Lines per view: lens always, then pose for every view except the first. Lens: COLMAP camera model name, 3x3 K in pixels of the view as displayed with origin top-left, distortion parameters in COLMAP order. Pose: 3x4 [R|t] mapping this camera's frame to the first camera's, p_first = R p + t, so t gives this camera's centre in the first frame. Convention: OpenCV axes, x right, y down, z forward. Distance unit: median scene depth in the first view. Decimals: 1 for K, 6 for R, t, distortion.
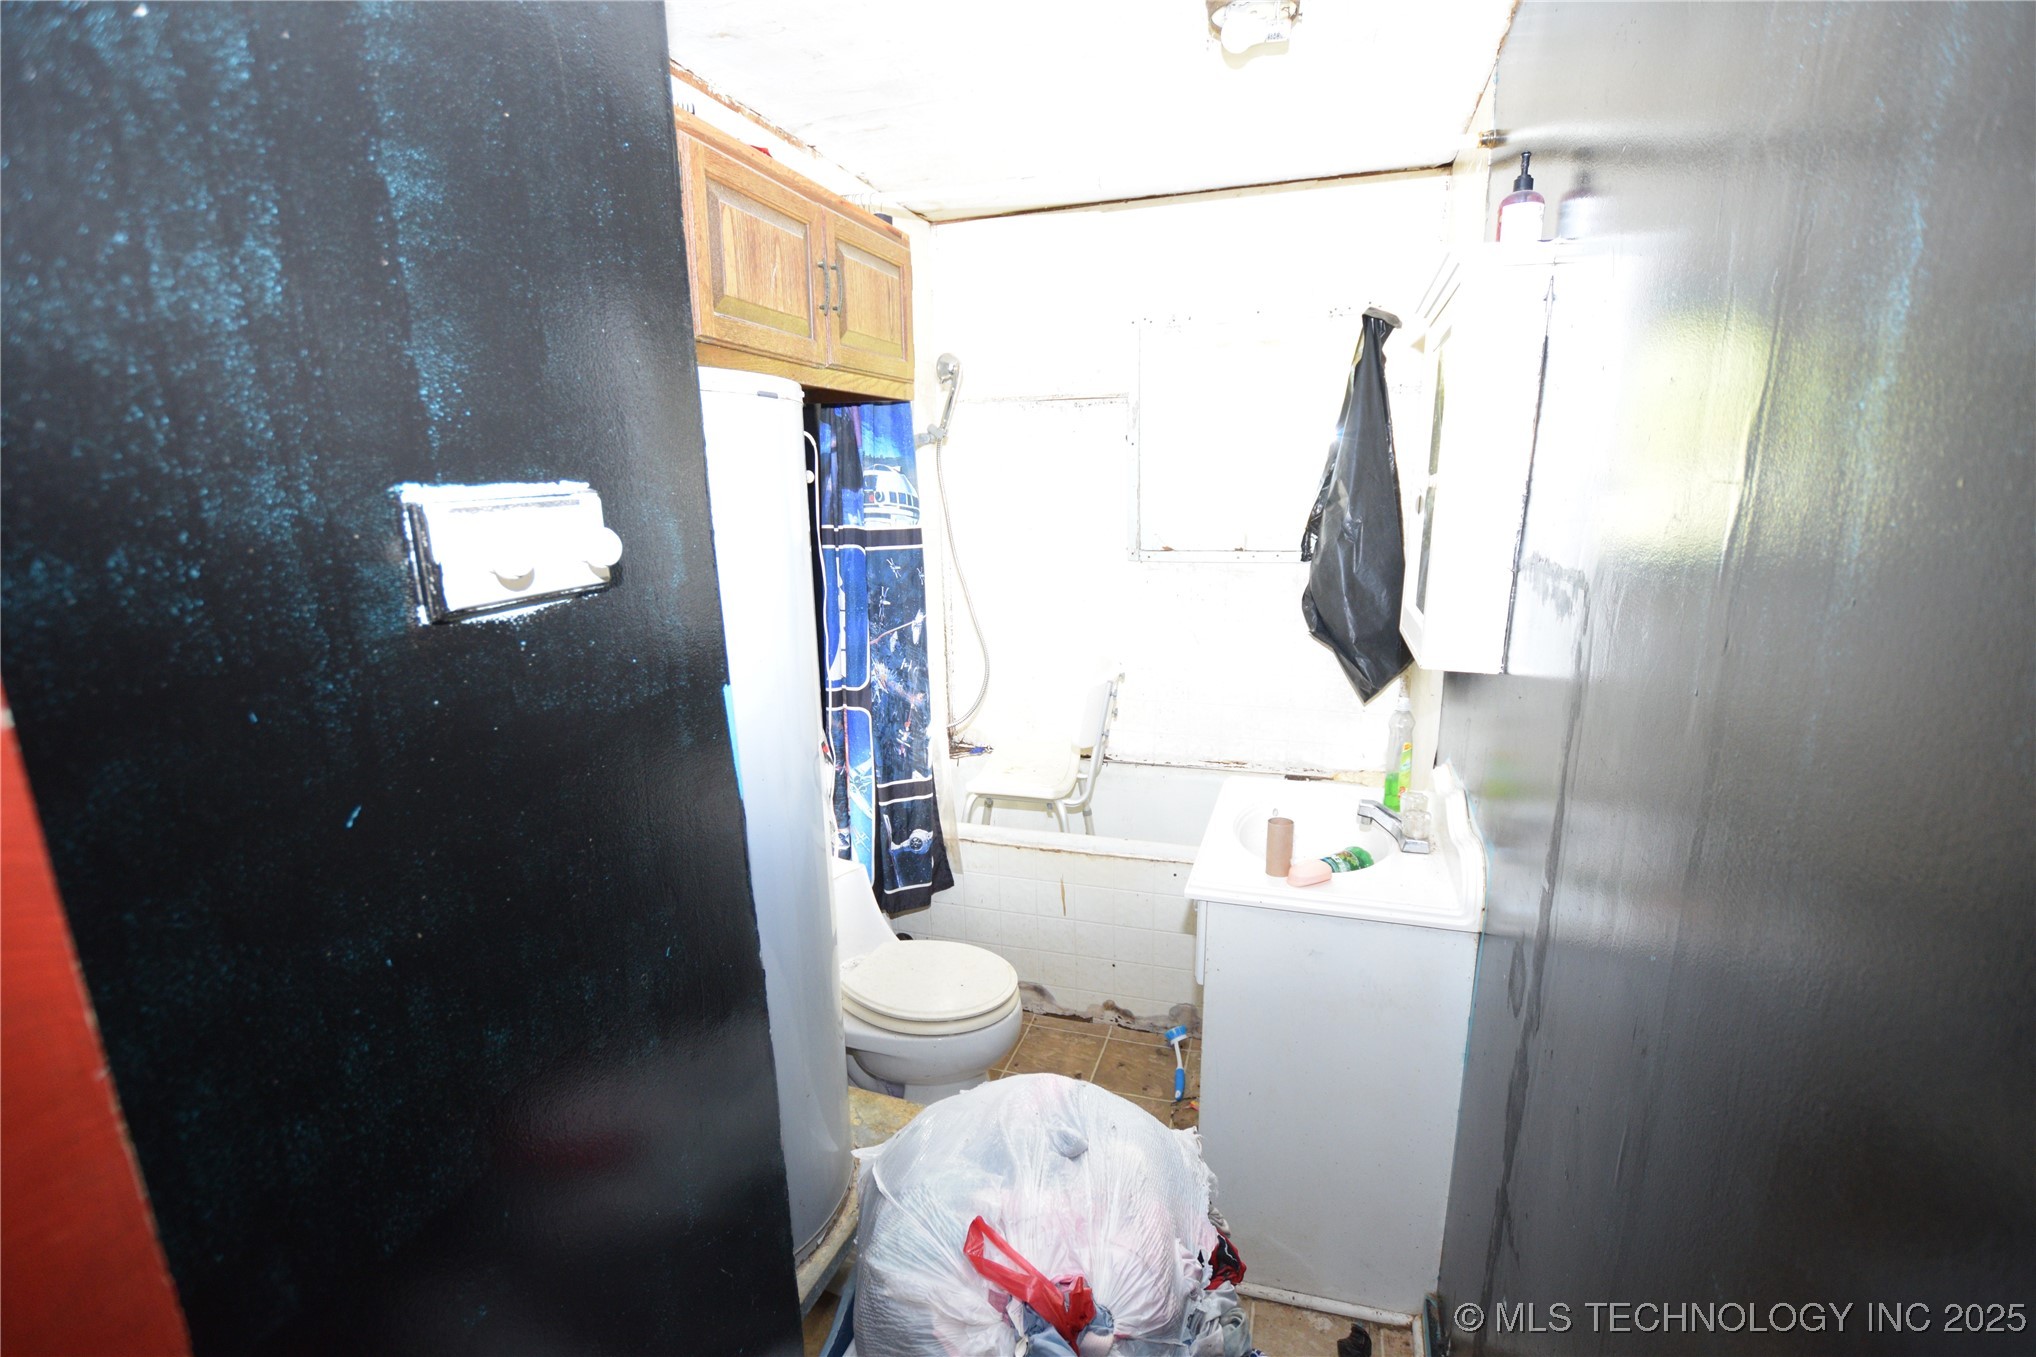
lens RADIAL K [[901.7, 0, 1023.1], [0, 901.7, 680.2], [0, 0, 1]] dist [-0.025573, 0.003234]
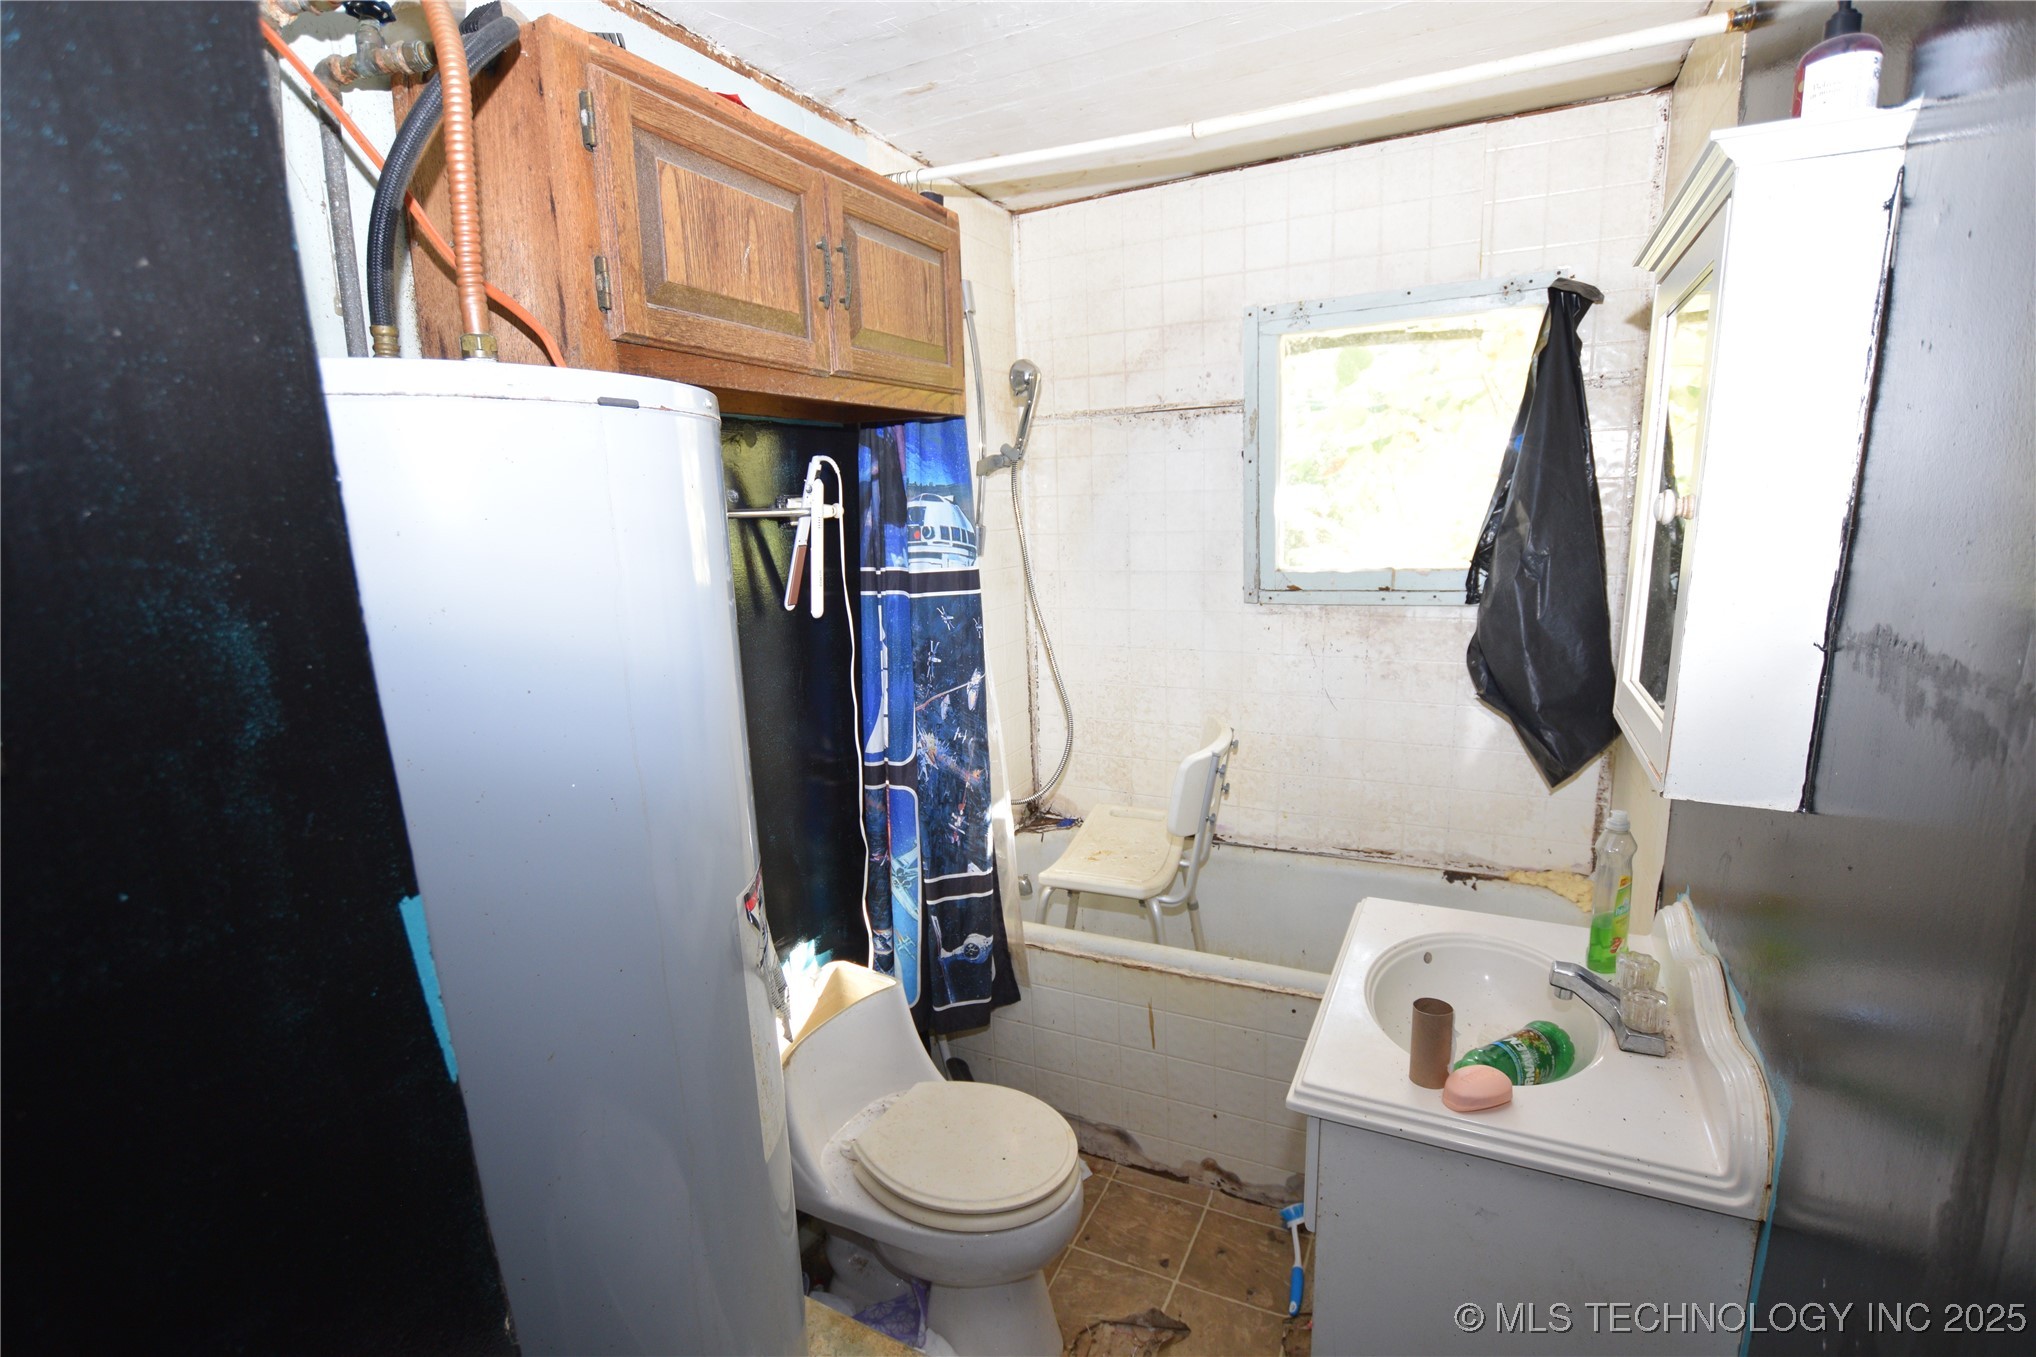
lens RADIAL K [[935.2, 0, 1020.7], [0, 935.2, 686.5], [0, 0, 1]] dist [-0.025445, 0.002162]
pose [[0.989275, 0.008071, -0.145839, 0.049309], [-0.011715, 0.999640, -0.024142, -0.041343], [0.145591, 0.025592, 0.989014, 0.160801]]
